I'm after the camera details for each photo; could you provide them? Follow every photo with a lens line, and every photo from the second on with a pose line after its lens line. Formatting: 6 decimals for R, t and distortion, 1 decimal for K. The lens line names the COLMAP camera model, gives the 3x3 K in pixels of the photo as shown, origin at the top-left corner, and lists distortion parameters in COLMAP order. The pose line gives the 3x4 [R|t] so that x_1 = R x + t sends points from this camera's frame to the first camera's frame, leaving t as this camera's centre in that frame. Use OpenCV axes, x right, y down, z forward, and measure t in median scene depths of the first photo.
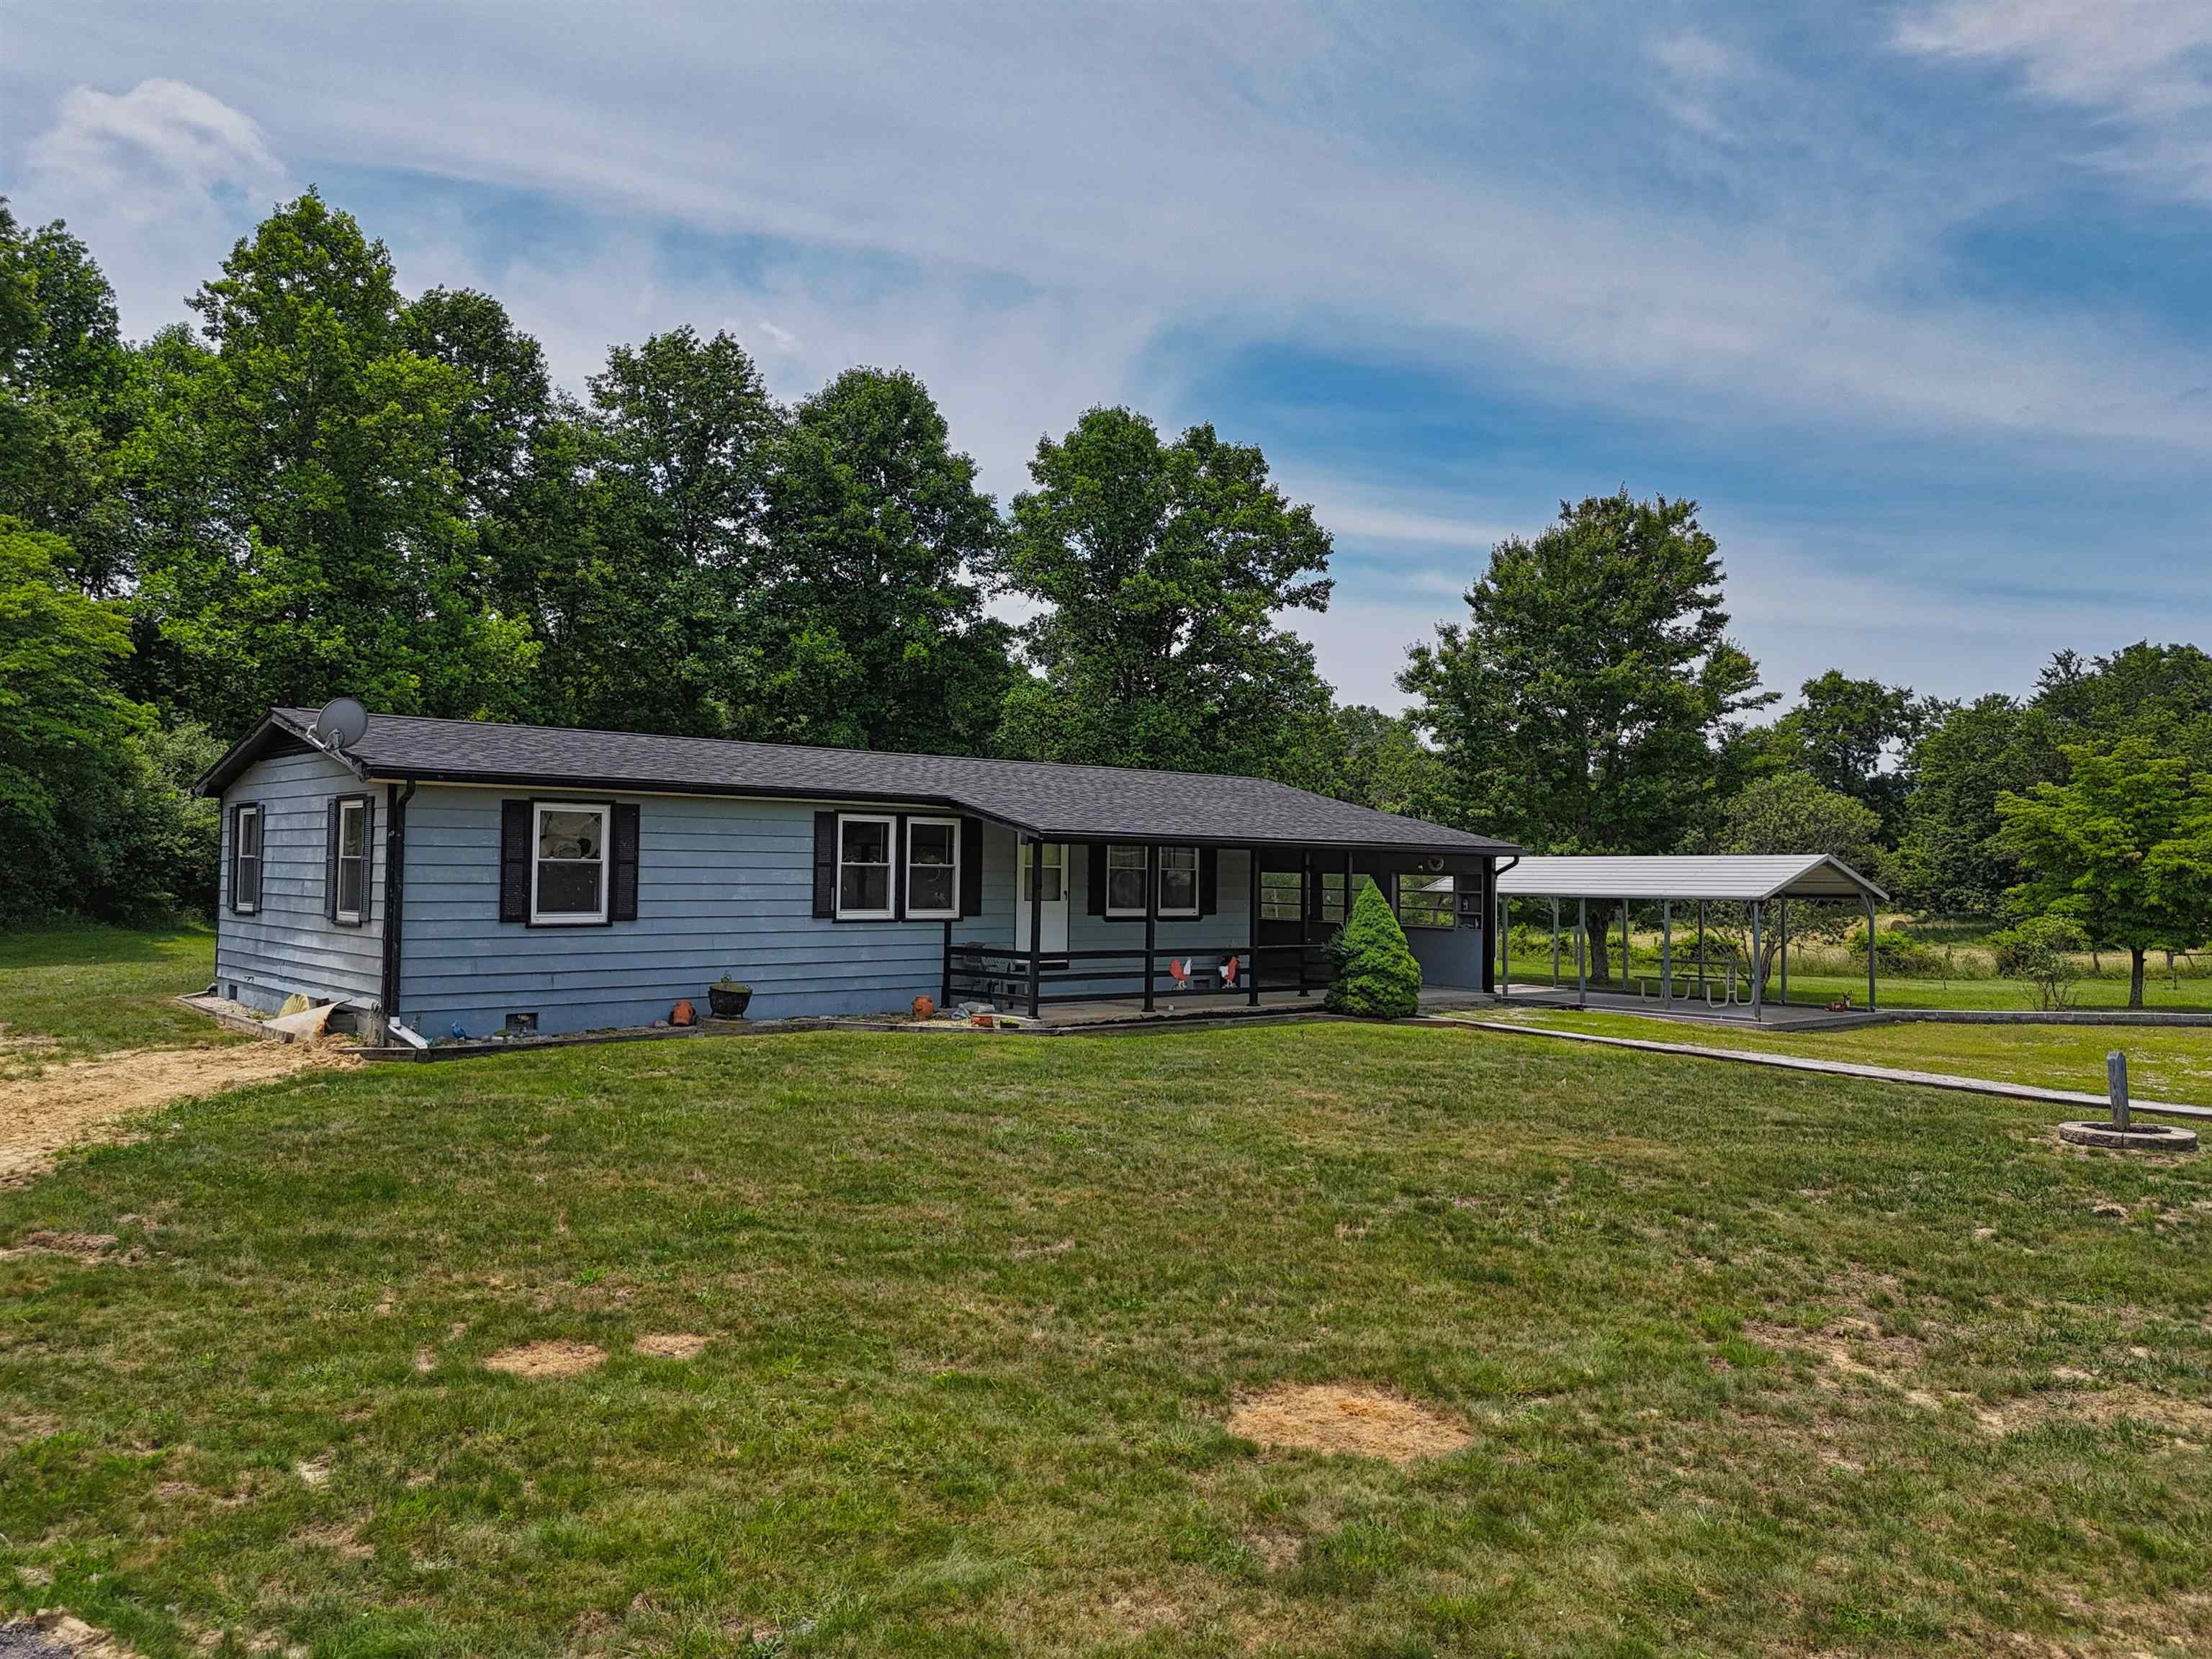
lens RADIAL K [[1599.7, 0, 1106.0], [0, 1599.7, 829.5], [0, 0, 1]] dist [0.081204, 0.092715]
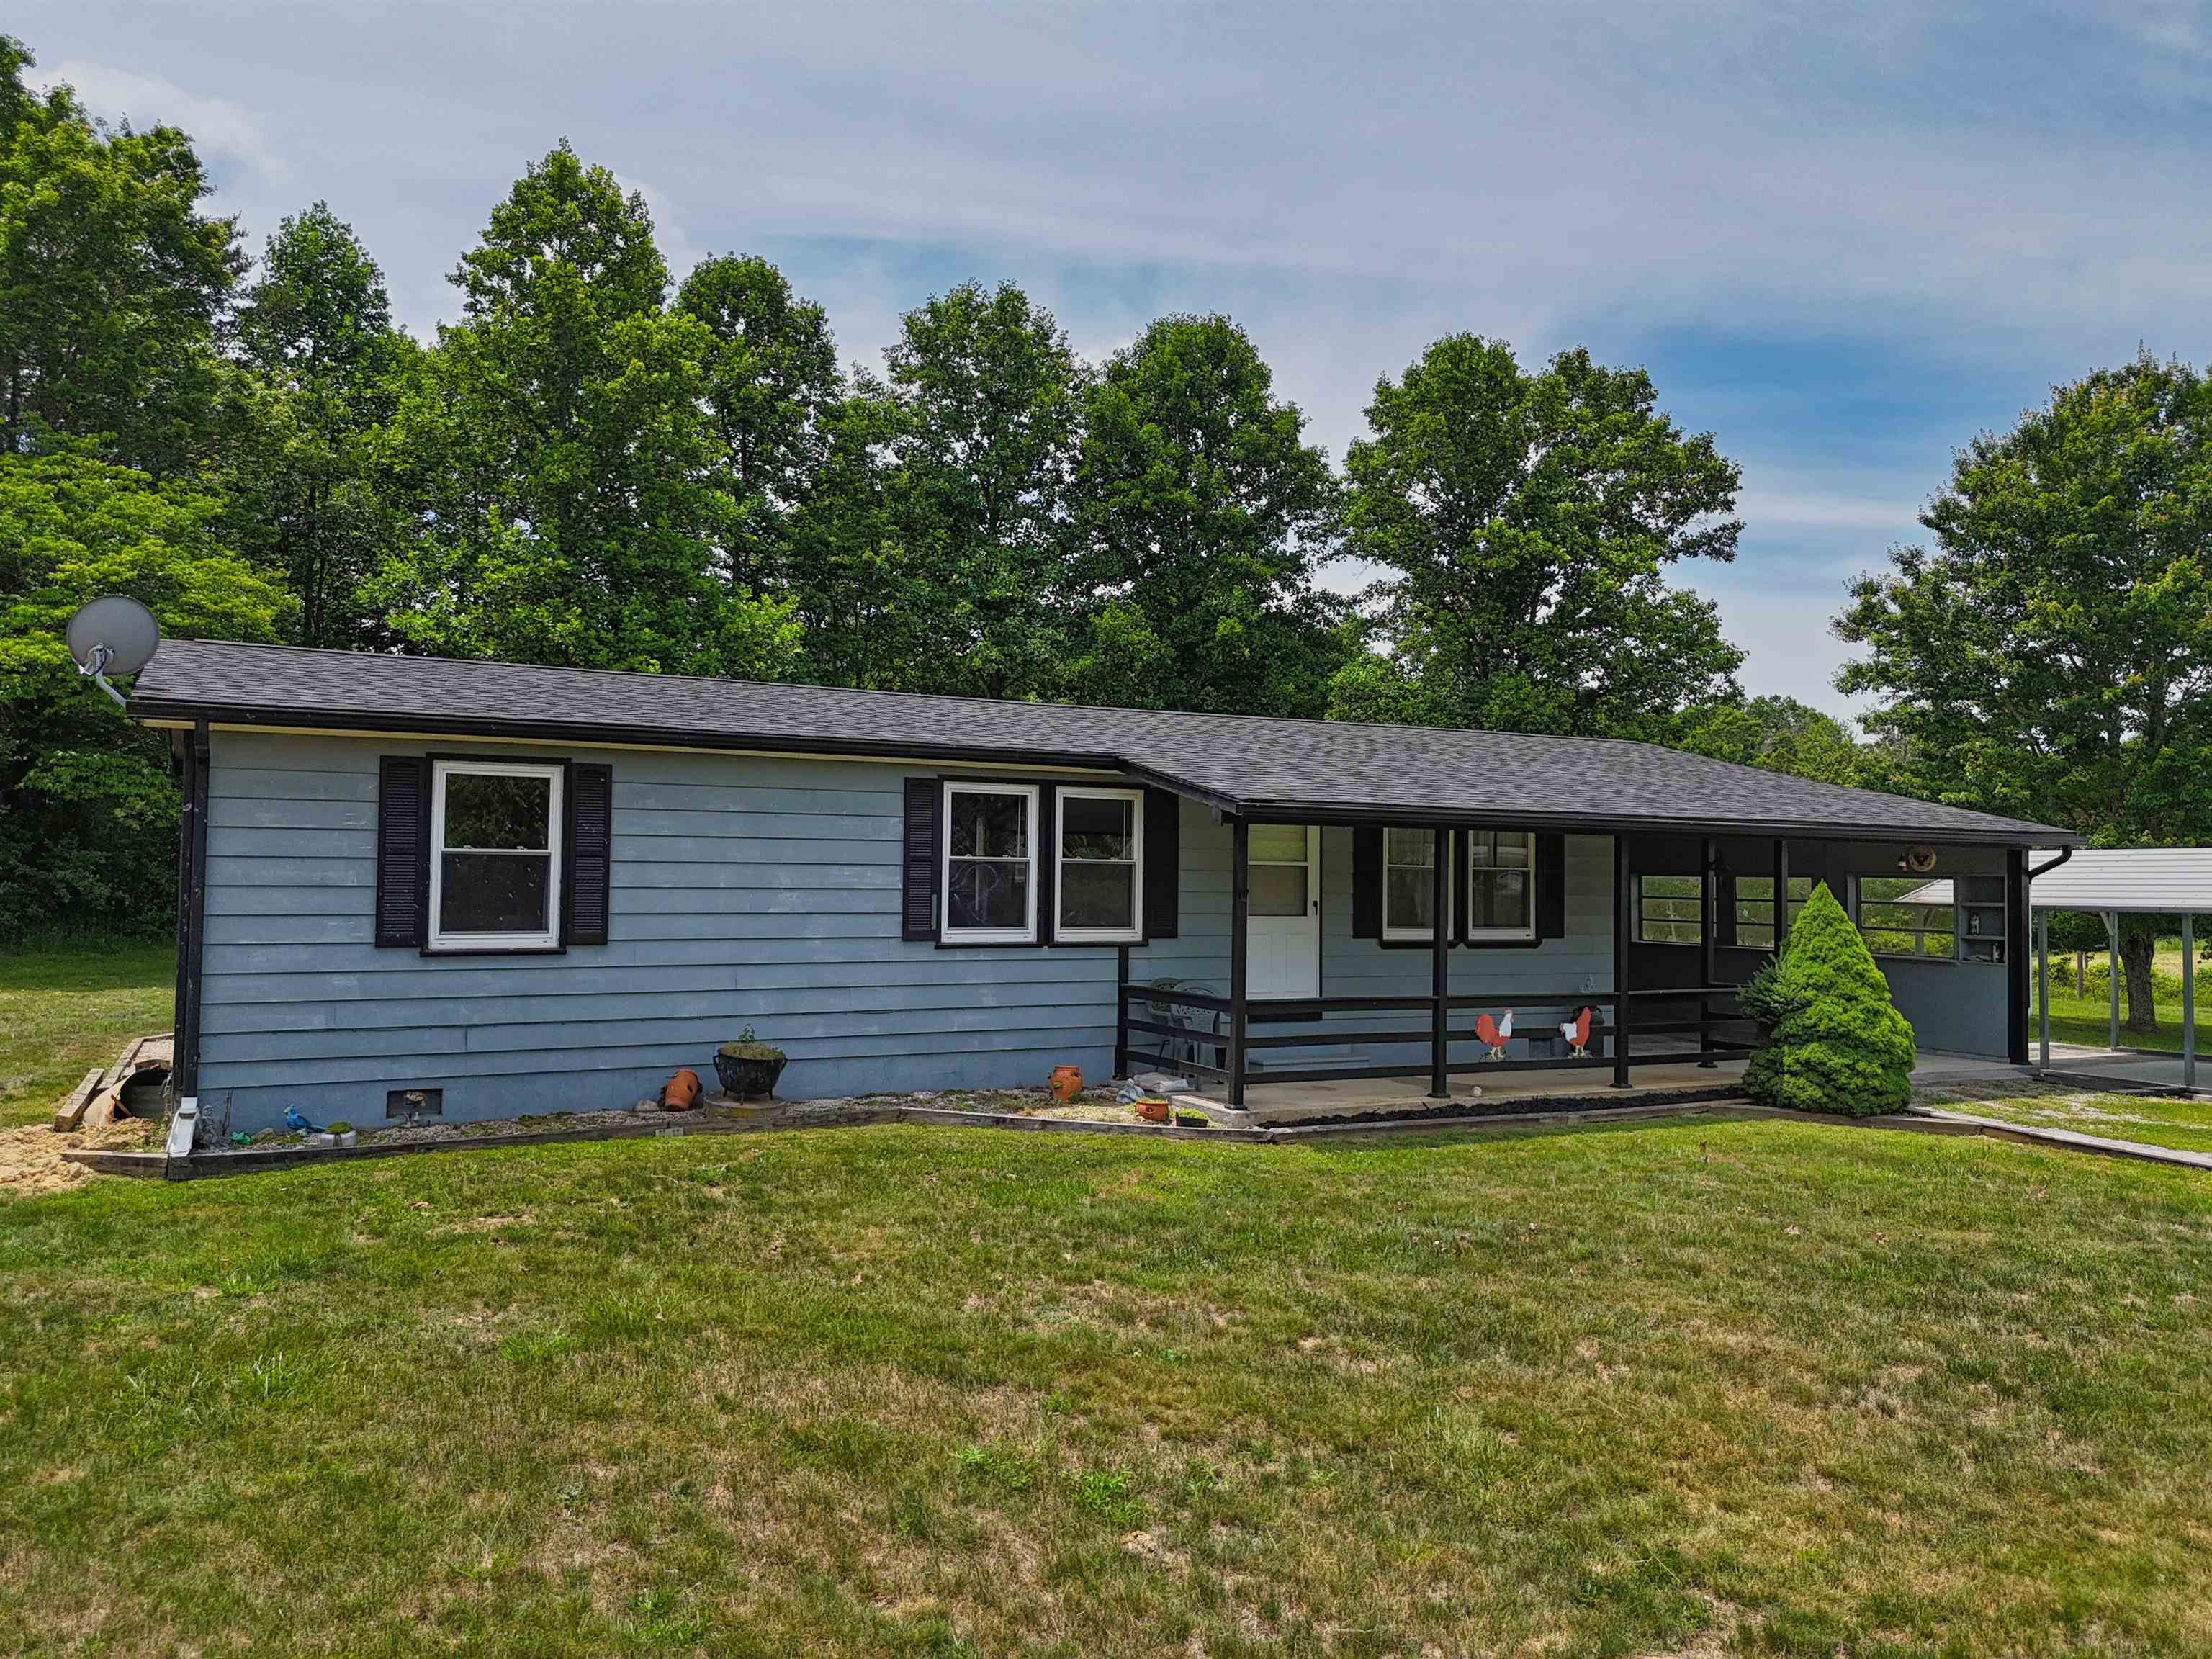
lens RADIAL K [[1586.4, 0, 1110.1], [0, 1586.4, 819.4], [0, 0, 1]] dist [0.082664, -0.142137]
pose [[0.972455, -0.010138, -0.232872, 0.028257], [0.006977, 0.999872, -0.014395, 0.008776], [0.232988, 0.012373, 0.972401, 0.220295]]
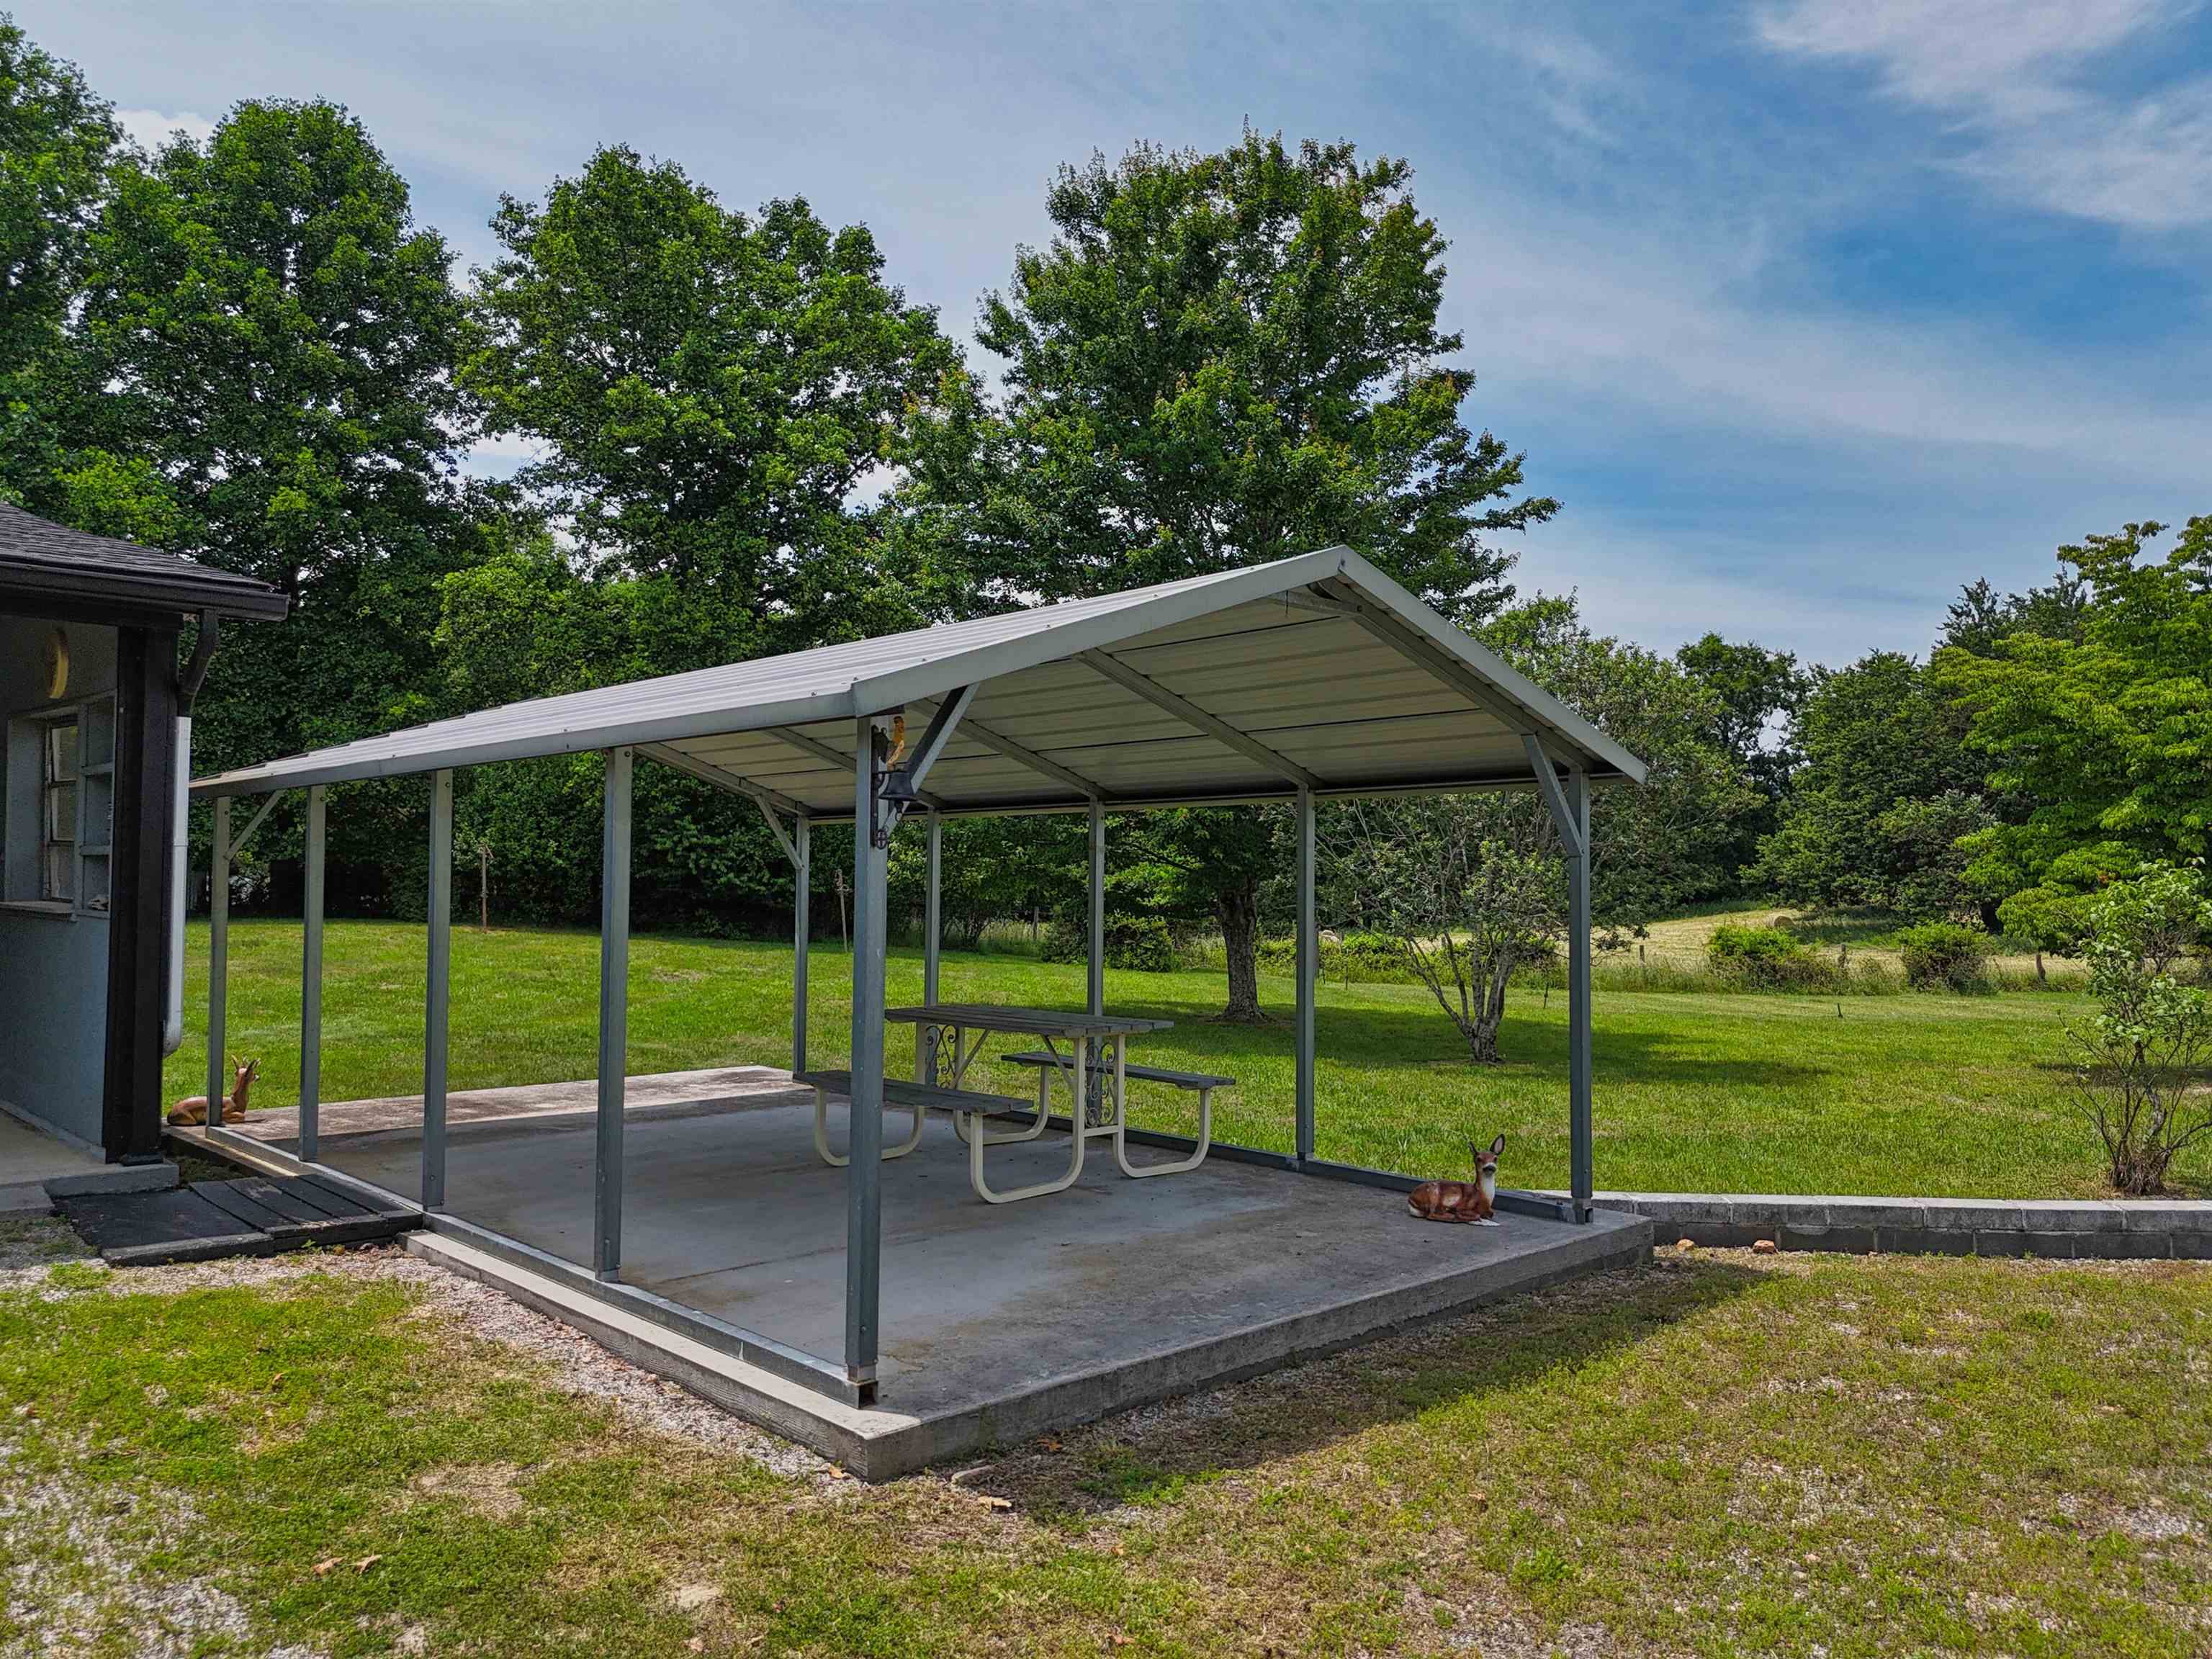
lens RADIAL K [[1598.8, 0, 1041.9], [0, 1598.8, 822.0], [0, 0, 1]] dist [0.047055, 0.000088]
pose [[0.999836, -0.002400, 0.017963, 0.261466], [0.002540, 0.999967, -0.007739, 0.036265], [-0.017944, 0.007783, 0.999809, 0.524416]]
